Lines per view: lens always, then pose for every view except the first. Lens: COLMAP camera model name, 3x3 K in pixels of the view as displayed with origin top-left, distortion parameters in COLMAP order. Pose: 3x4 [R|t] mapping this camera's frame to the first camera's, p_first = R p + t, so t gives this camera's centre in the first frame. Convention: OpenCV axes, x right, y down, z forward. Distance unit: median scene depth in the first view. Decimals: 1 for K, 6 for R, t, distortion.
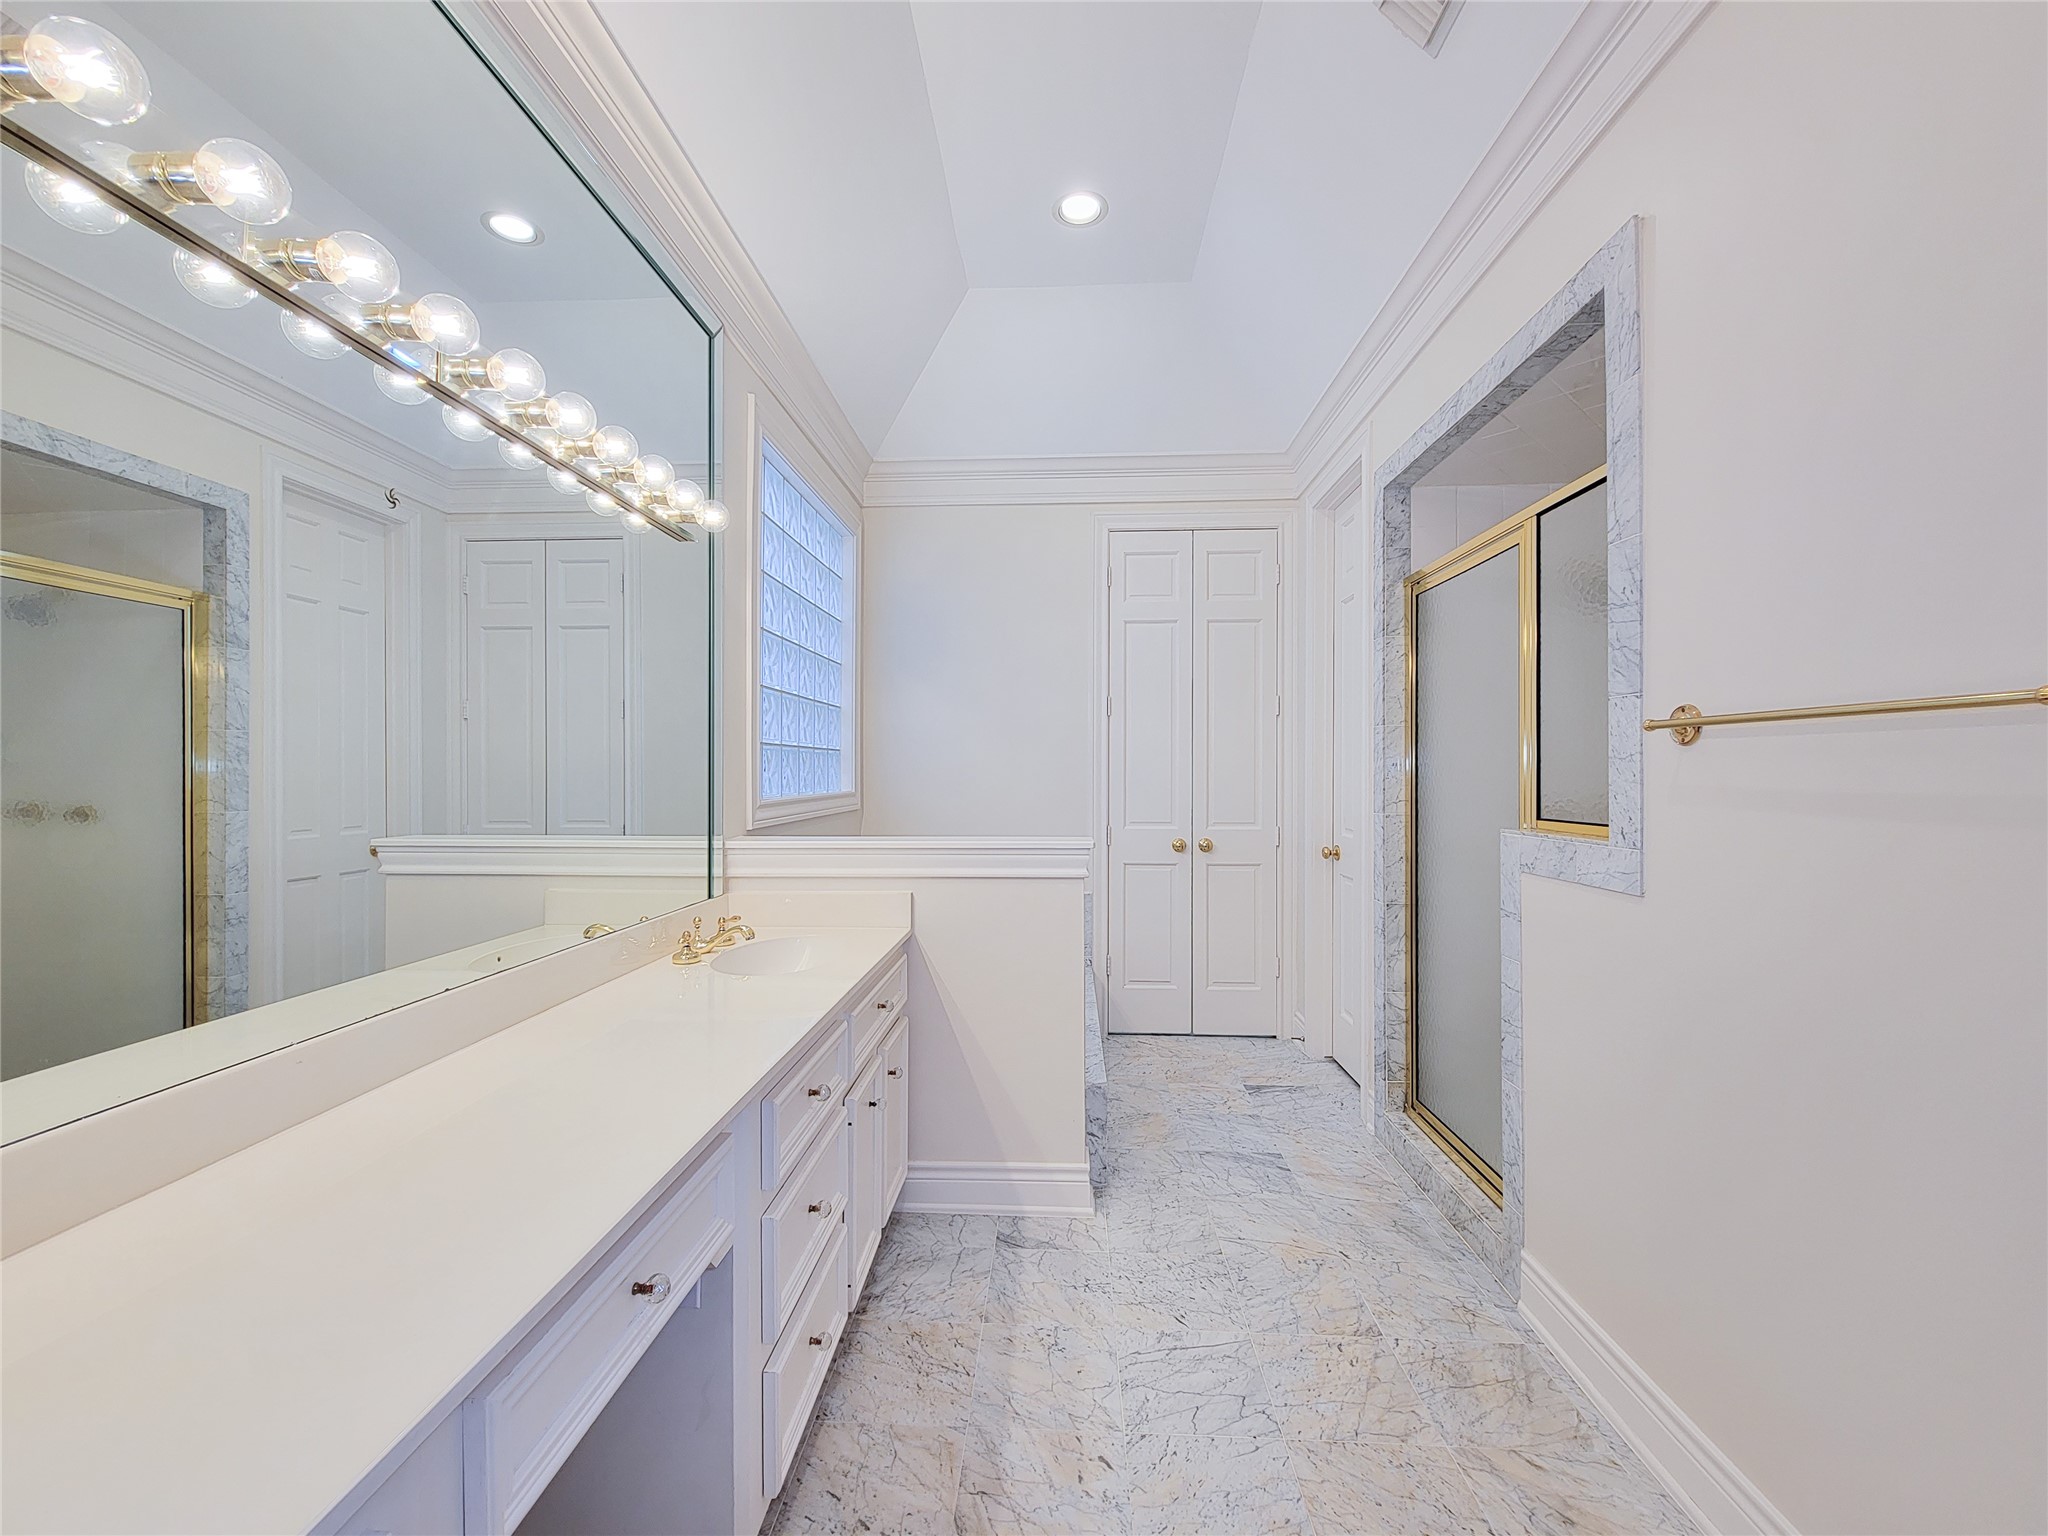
lens RADIAL K [[832.6, 0, 1003.7], [0, 832.6, 772.5], [0, 0, 1]] dist [-0.000510, -0.001797]
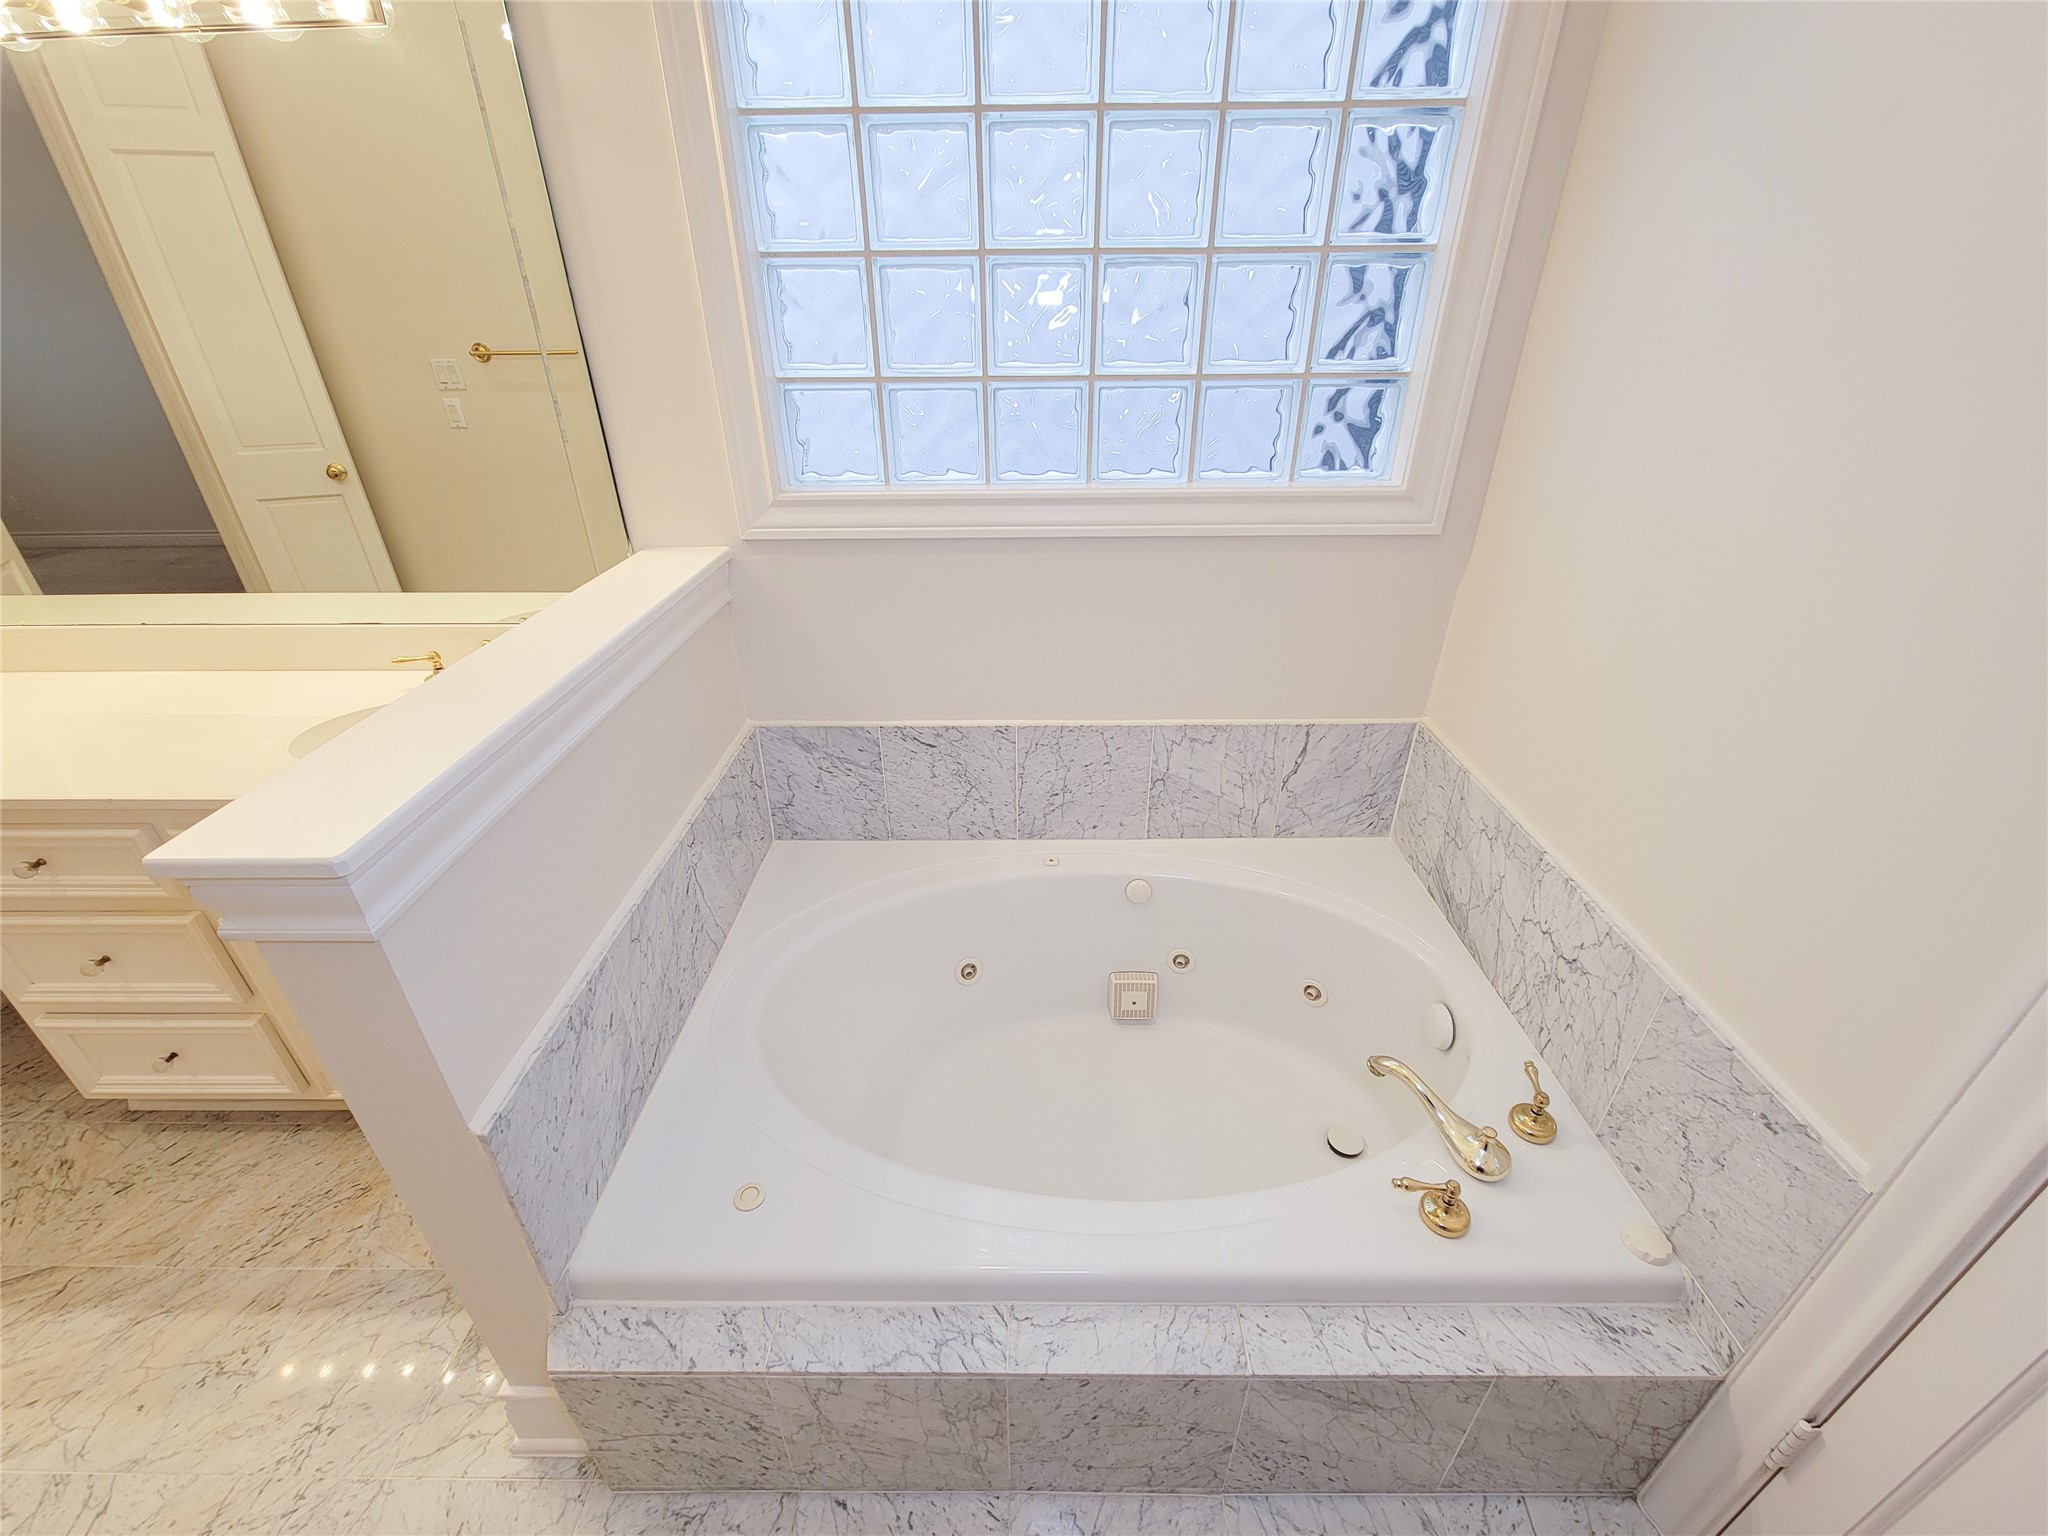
lens RADIAL K [[832.6, 0, 1003.7], [0, 832.6, 772.5], [0, 0, 1]] dist [-0.000510, -0.001797]
pose [[0.065653, 0.477482, -0.876185, 0.520230], [0.008779, 0.877769, 0.479003, -0.107892], [0.997804, -0.039140, 0.053437, 1.776323]]
